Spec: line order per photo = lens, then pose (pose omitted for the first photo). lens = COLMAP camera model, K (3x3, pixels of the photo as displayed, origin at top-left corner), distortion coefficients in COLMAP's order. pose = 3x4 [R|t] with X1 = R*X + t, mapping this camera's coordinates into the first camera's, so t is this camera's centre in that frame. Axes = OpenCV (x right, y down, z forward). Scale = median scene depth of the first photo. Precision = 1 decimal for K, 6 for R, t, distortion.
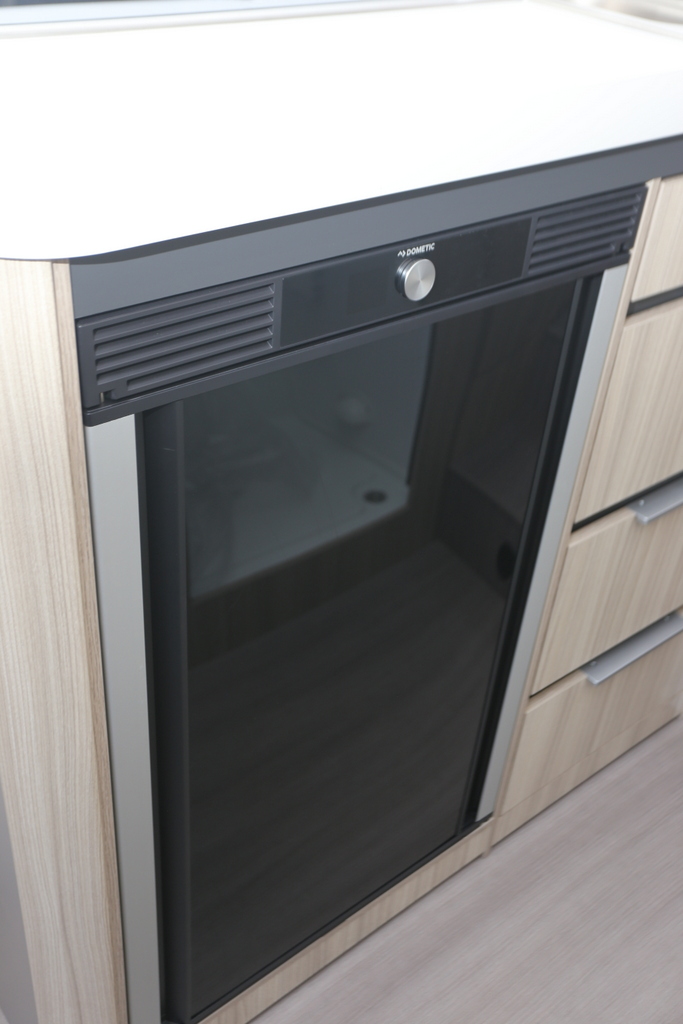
lens RADIAL K [[1021.4, 0, 339.4], [0, 1021.4, 486.9], [0, 0, 1]] dist [-0.000877, 0.005863]
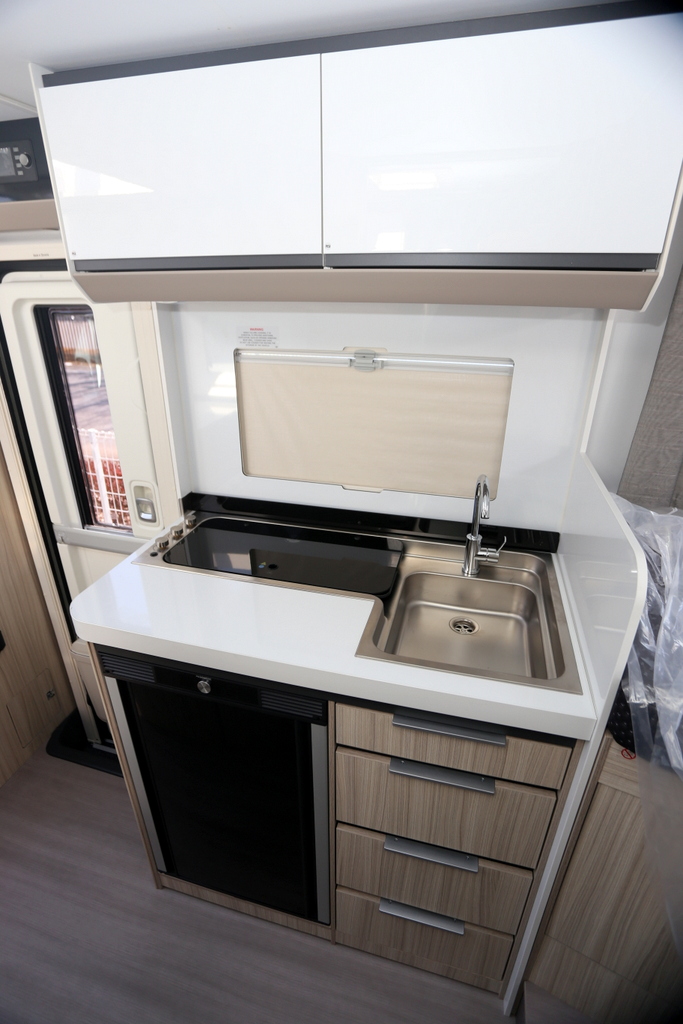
lens RADIAL K [[500.7, 0, 341.5], [0, 500.7, 512.0], [0, 0, 1]] dist [-0.052854, 0.018302]
pose [[0.593924, 0.274677, -0.756179, 0.995953], [-0.425707, 0.904843, -0.005683, -0.650690], [0.682663, 0.325286, 0.654340, 0.138605]]
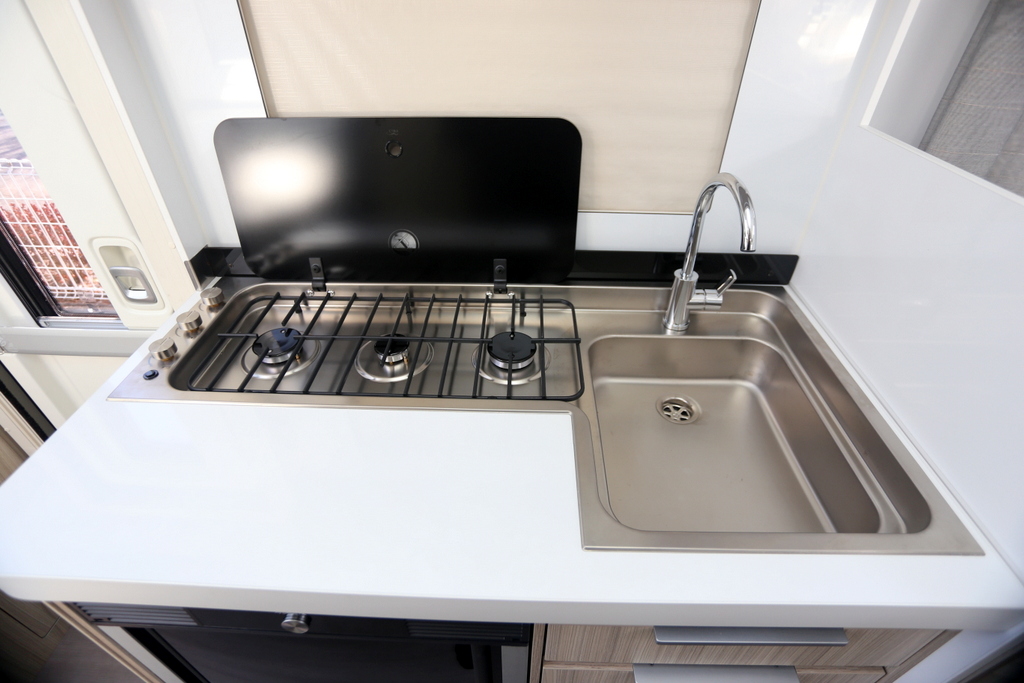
lens RADIAL K [[500.7, 0, 508.1], [0, 500.7, 343.4], [0, 0, 1]] dist [-0.052854, 0.018302]
pose [[0.756570, 0.342980, -0.556746, 0.483091], [-0.325339, 0.935983, 0.134499, -0.654338], [0.567235, 0.079373, 0.819722, 0.420260]]
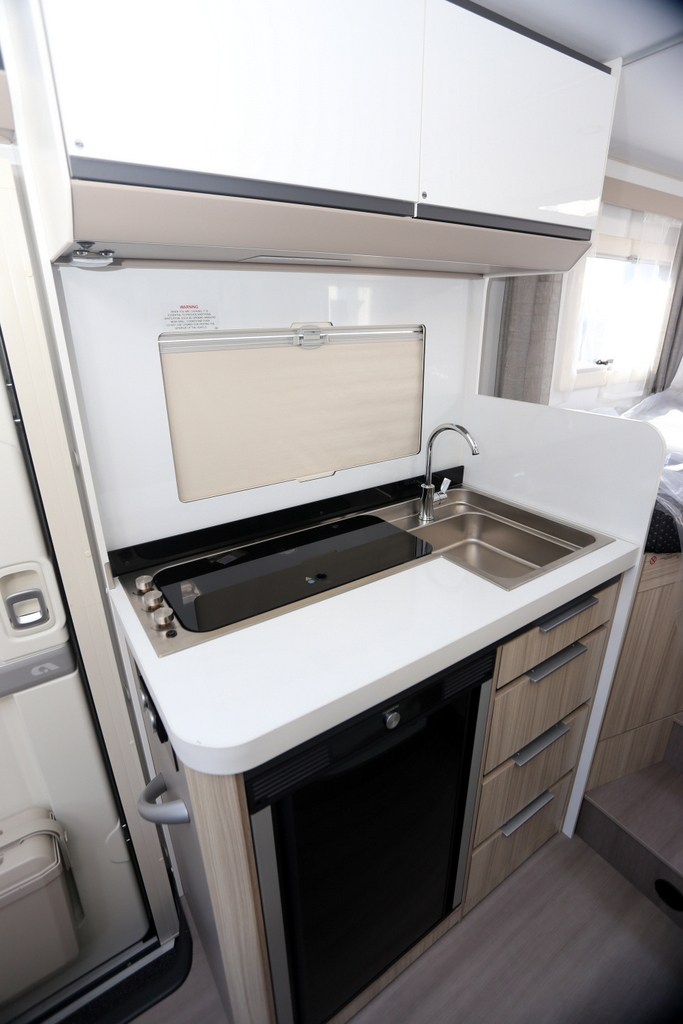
lens RADIAL K [[479.6, 0, 341.5], [0, 479.6, 512.0], [0, 0, 1]] dist [-0.057631, 0.022272]
pose [[0.991638, -0.047651, -0.119934, 0.091035], [0.019405, 0.973826, -0.226465, -0.338936], [0.127586, 0.222244, 0.966607, -0.140763]]
